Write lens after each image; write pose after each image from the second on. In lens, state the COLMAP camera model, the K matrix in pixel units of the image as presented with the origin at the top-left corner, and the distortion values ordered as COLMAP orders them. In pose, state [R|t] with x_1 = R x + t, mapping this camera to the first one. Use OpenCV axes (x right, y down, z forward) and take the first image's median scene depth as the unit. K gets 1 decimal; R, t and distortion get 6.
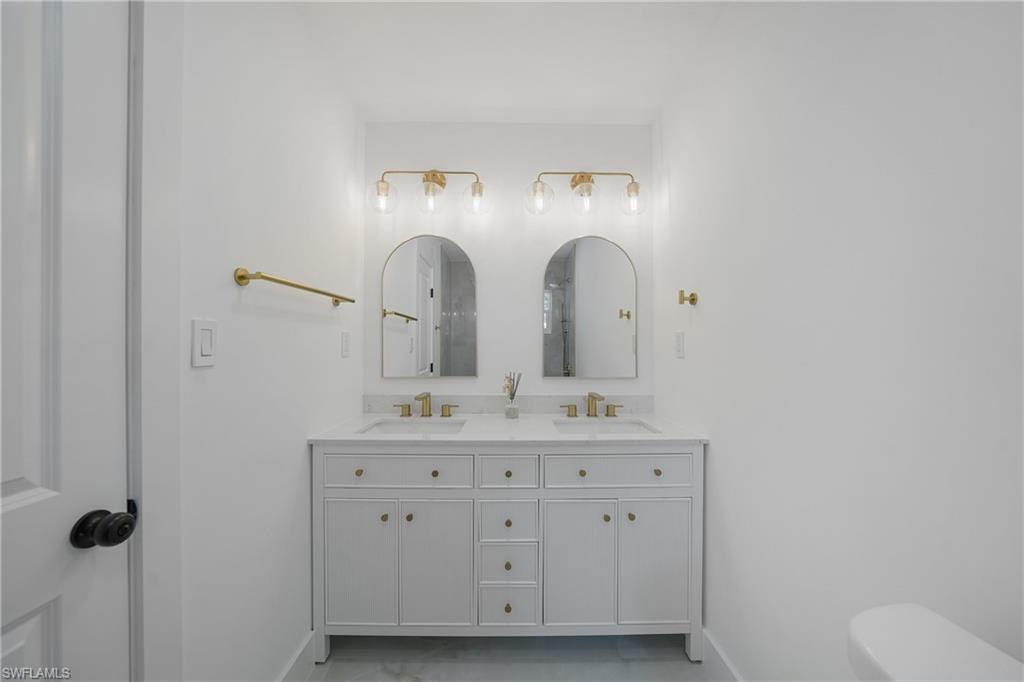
lens RADIAL K [[359.7, 0, 509.7], [0, 359.7, 344.9], [0, 0, 1]] dist [-0.018615, 0.001184]
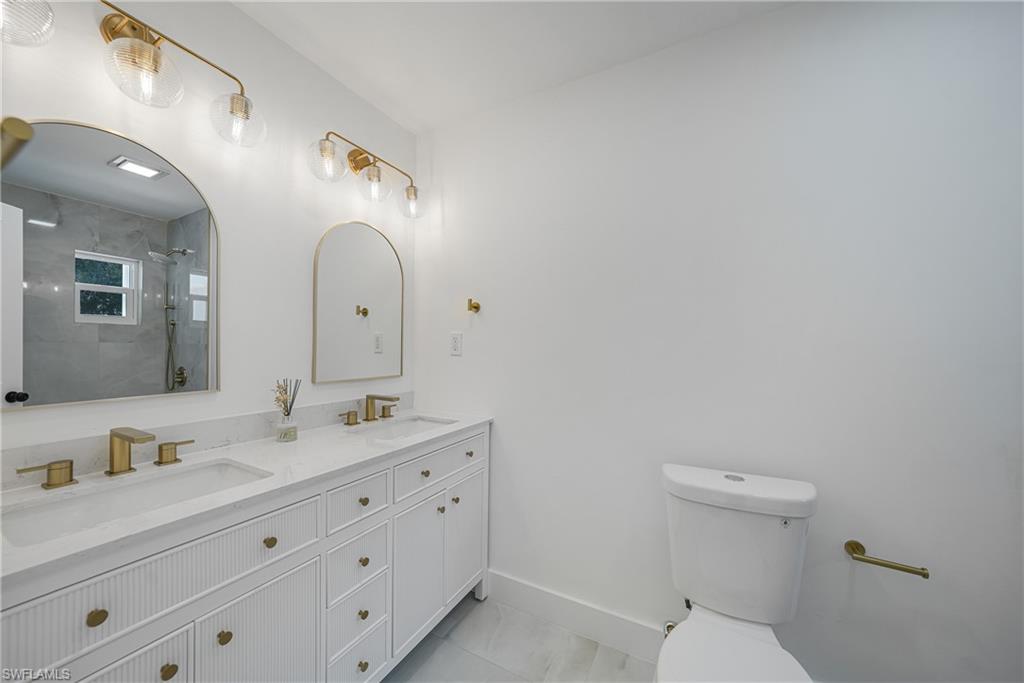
lens RADIAL K [[359.7, 0, 508.7], [0, 359.7, 345.5], [0, 0, 1]] dist [-0.018615, 0.001184]
pose [[0.491823, 0.006641, 0.870670, -0.411535], [-0.011076, 0.999938, -0.001371, 0.002917], [-0.870625, -0.008969, 0.491866, 0.242476]]
